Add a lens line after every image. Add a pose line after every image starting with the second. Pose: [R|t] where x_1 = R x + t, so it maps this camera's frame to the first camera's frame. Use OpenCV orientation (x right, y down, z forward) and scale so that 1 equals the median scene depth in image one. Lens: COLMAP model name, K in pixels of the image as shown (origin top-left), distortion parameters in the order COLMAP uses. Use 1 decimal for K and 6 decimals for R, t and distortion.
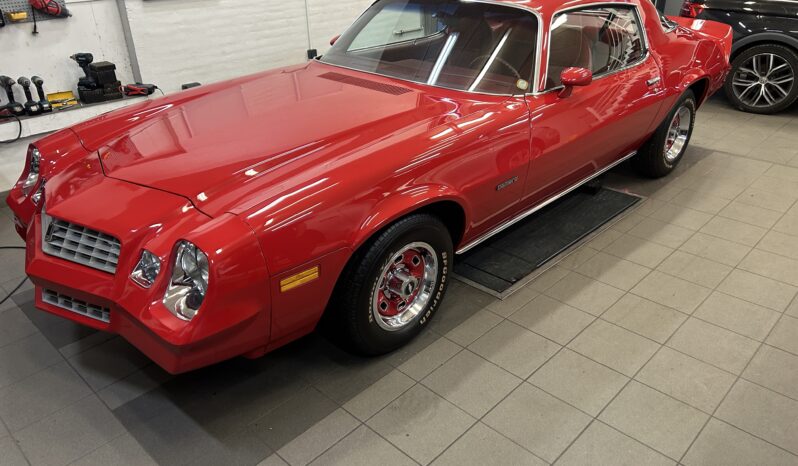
lens RADIAL K [[606.3, 0, 399.0], [0, 606.3, 233.0], [0, 0, 1]] dist [0.033865, -0.005606]
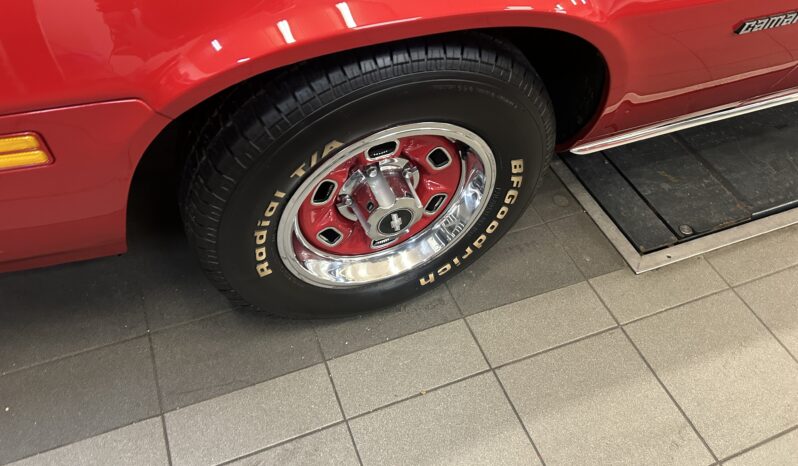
lens RADIAL K [[606.3, 0, 399.0], [0, 606.3, 233.0], [0, 0, 1]] dist [0.033865, -0.005606]
pose [[0.908692, 0.362244, -0.207506, 0.104750], [-0.258540, 0.878581, 0.401563, -0.065187], [0.327774, -0.311249, 0.892014, 0.617645]]
